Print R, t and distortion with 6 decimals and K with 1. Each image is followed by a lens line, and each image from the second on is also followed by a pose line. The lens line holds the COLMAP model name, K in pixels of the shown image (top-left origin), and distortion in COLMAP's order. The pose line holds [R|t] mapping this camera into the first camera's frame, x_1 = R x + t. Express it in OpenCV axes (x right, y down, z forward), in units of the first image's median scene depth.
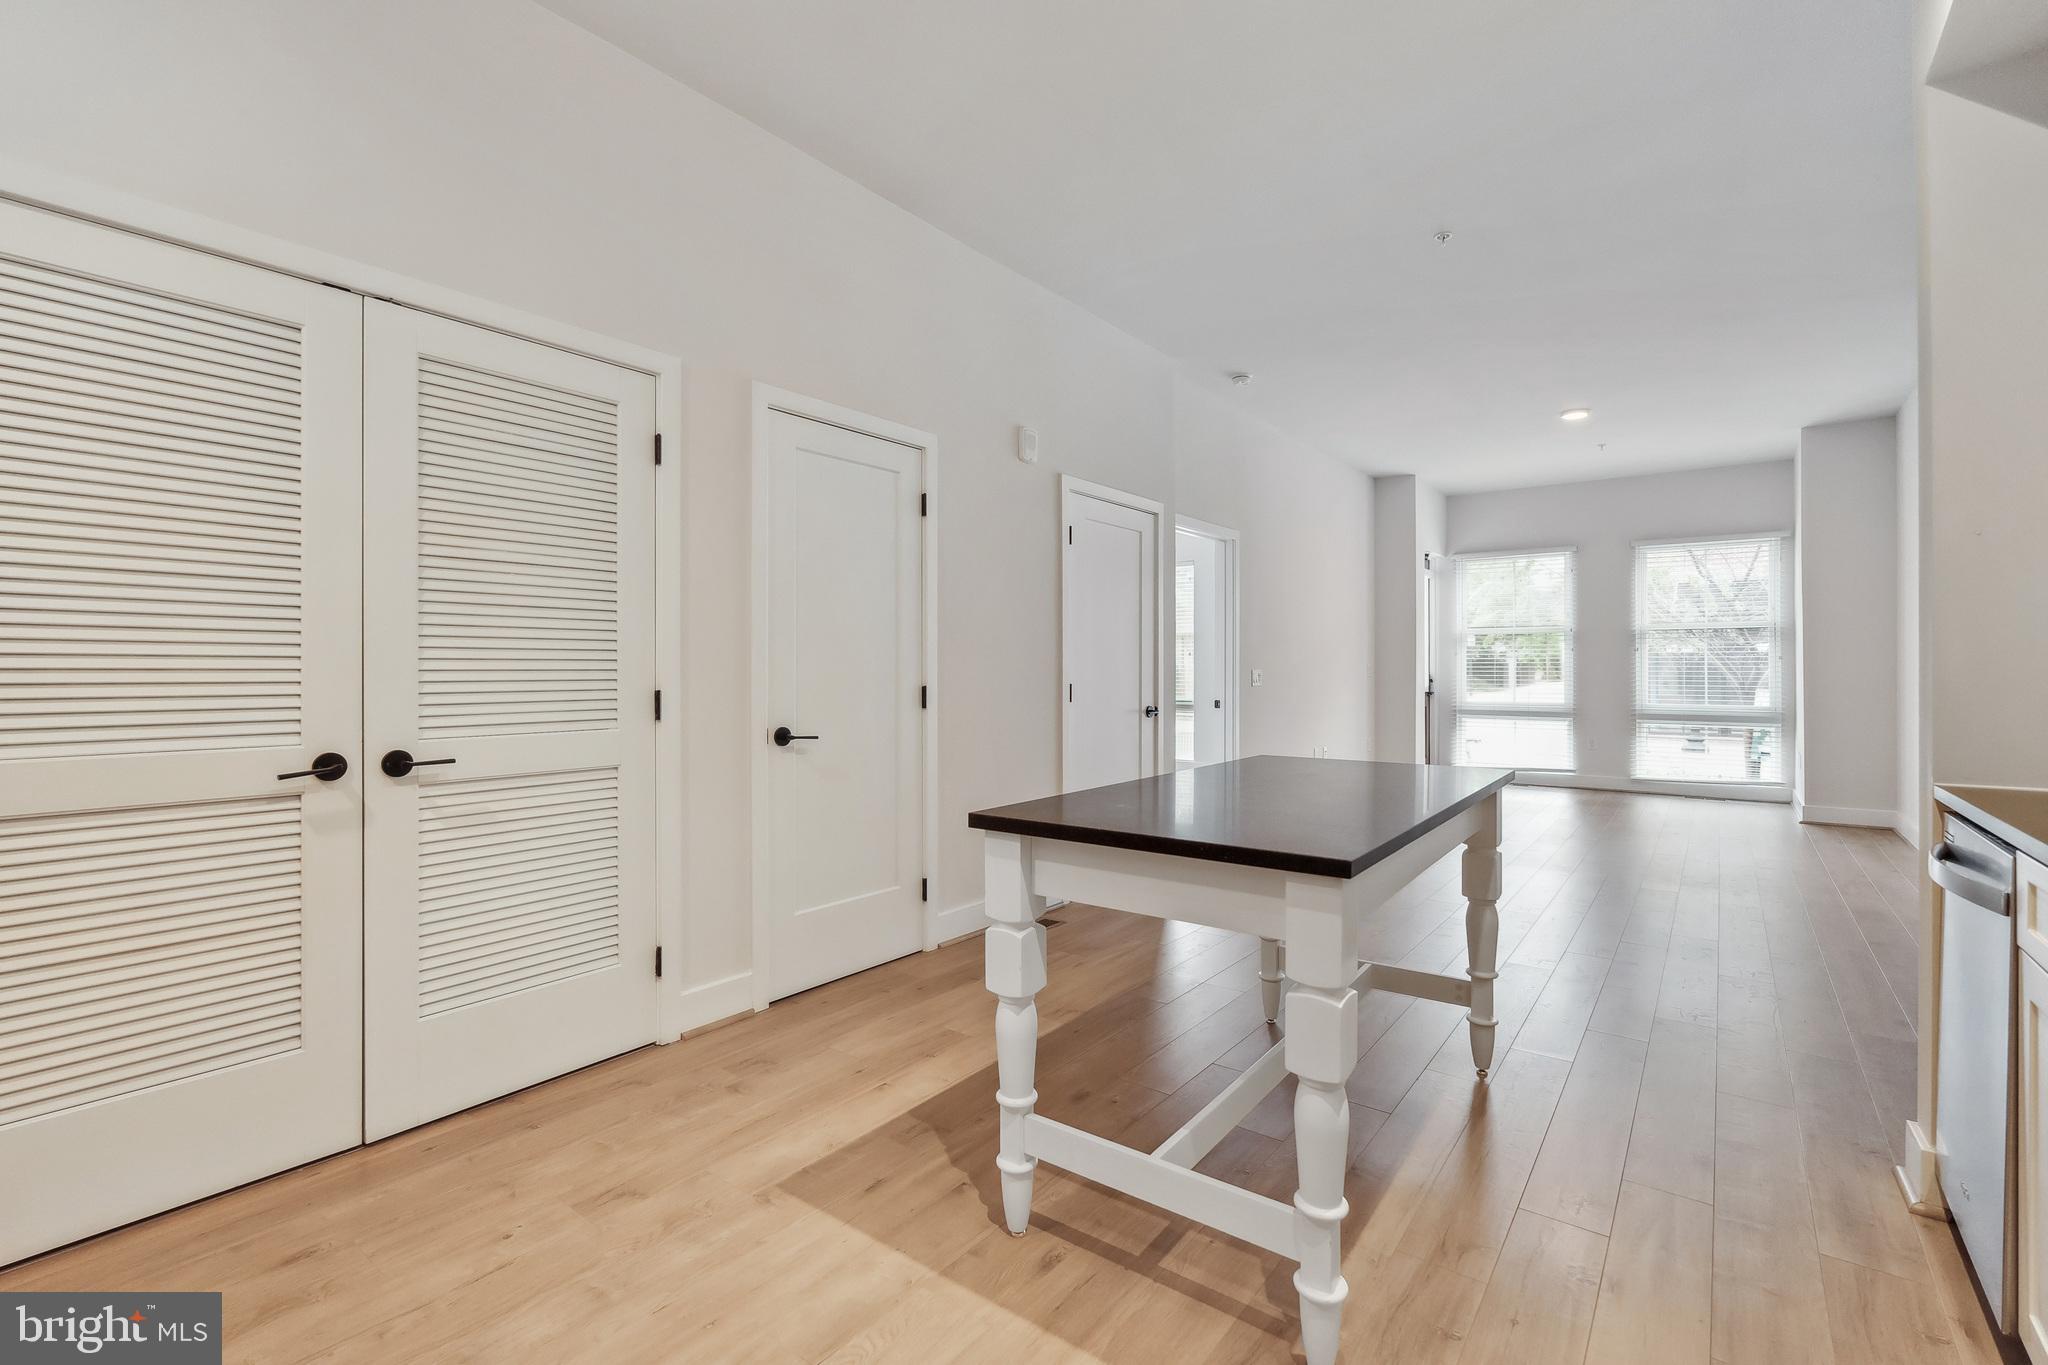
lens RADIAL K [[923.6, 0, 1014.4], [0, 923.6, 667.9], [0, 0, 1]] dist [0.001838, 0.000273]
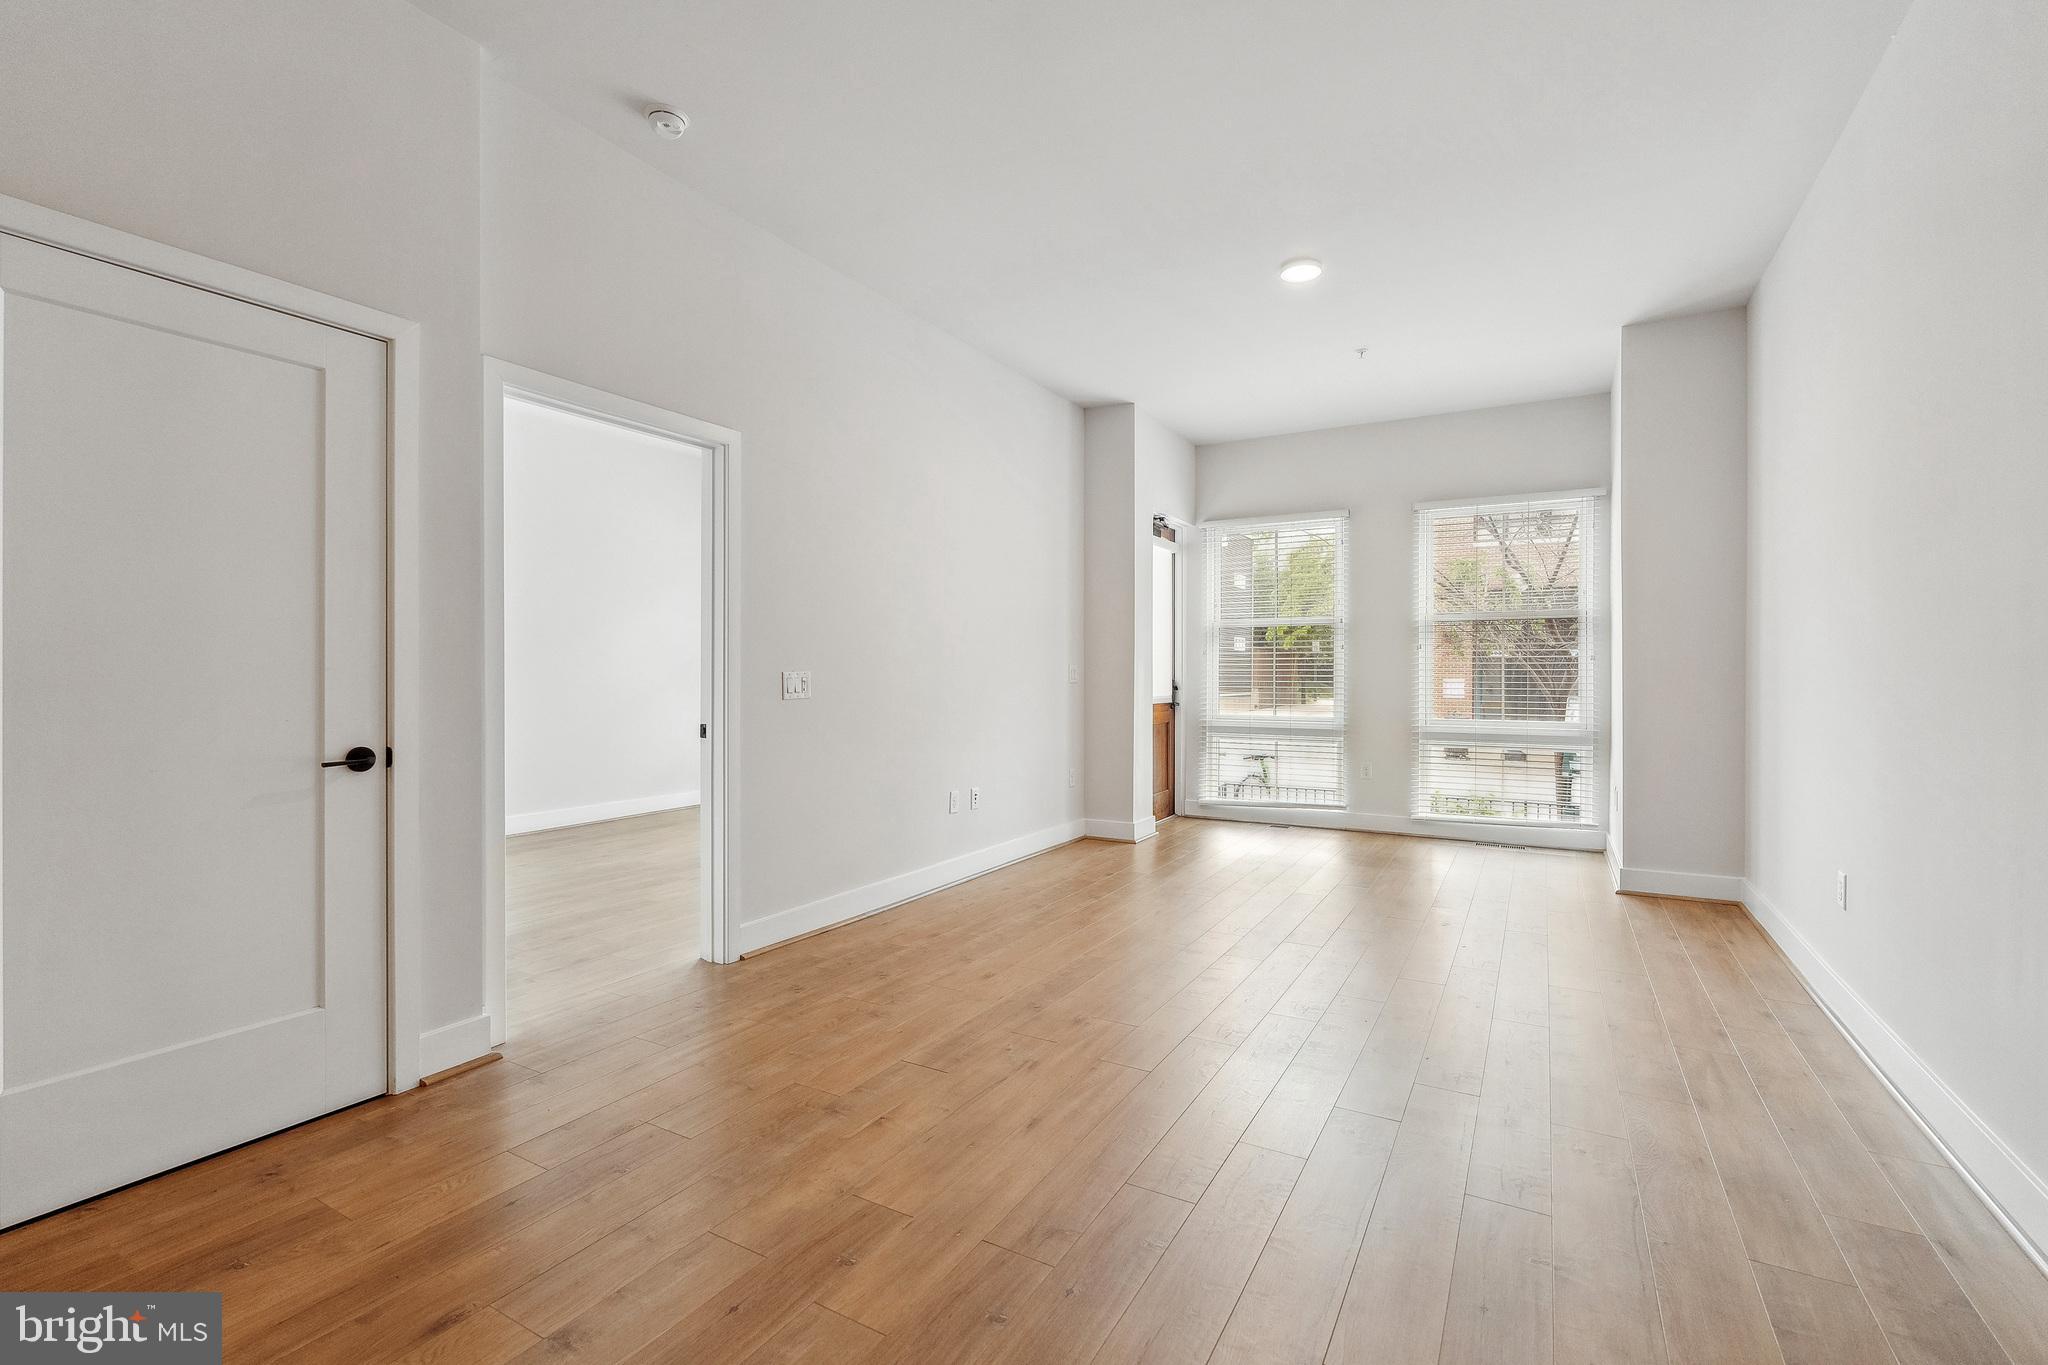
lens RADIAL K [[906.3, 0, 1024.0], [0, 906.3, 682.5], [0, 0, 1]] dist [0.000623, 0.000384]
pose [[0.991562, -0.001431, 0.129628, 0.279643], [0.000364, 0.999966, 0.008257, 0.003068], [-0.129635, -0.008140, 0.991528, 0.335672]]
